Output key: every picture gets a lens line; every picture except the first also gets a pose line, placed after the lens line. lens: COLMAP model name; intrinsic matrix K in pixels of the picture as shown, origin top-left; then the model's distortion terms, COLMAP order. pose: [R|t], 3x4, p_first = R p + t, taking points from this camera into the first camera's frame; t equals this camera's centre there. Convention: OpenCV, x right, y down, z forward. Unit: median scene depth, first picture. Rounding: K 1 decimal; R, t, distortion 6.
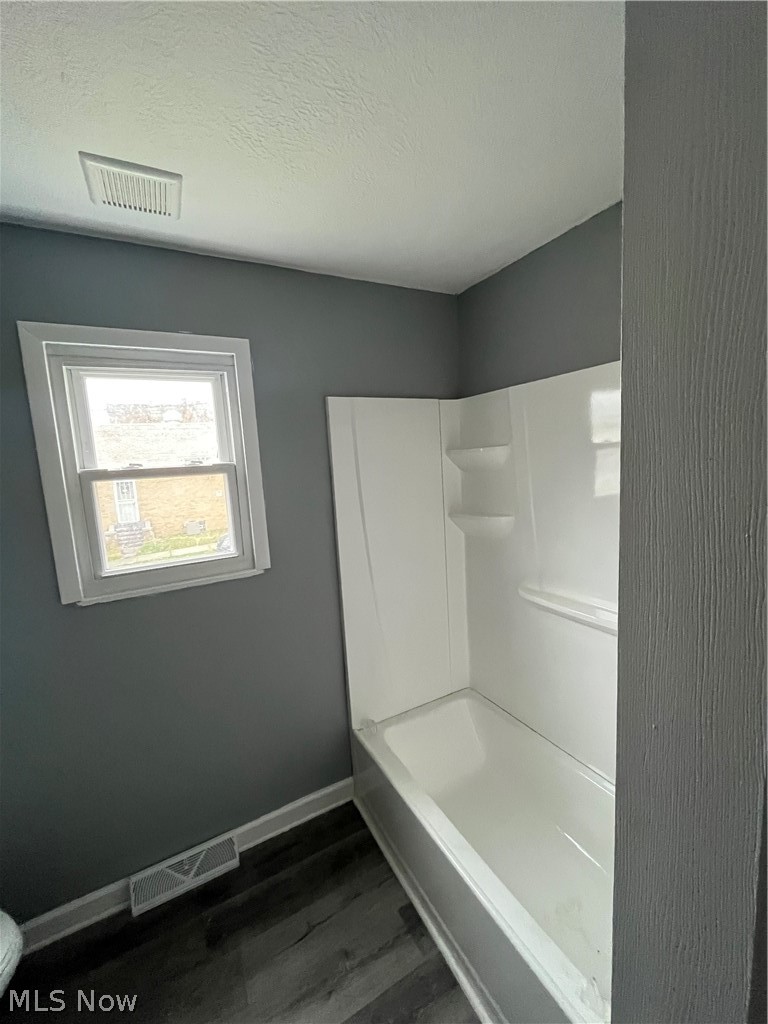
lens RADIAL K [[412.8, 0, 382.1], [0, 412.8, 509.4], [0, 0, 1]] dist [-0.001729, 0.000129]
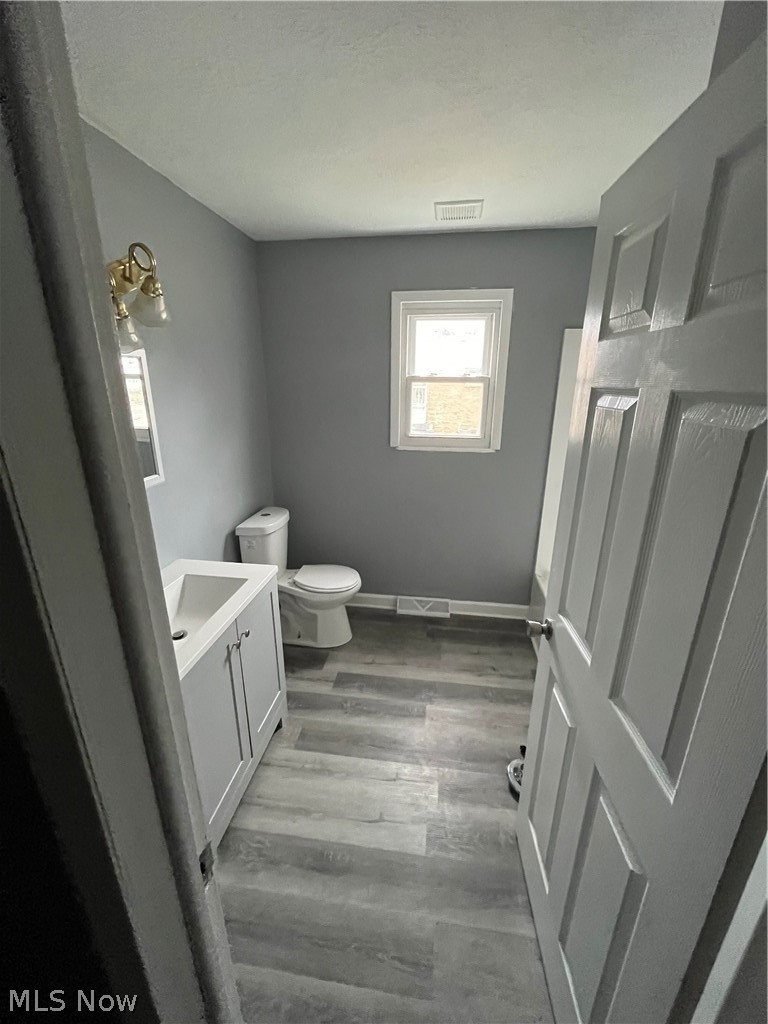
lens RADIAL K [[412.8, 0, 383.2], [0, 412.8, 514.6], [0, 0, 1]] dist [-0.001729, 0.000129]
pose [[0.798488, 0.245808, -0.549542, 0.307473], [-0.123698, 0.960356, 0.249830, 0.048521], [0.589166, -0.131509, 0.797238, -0.544239]]
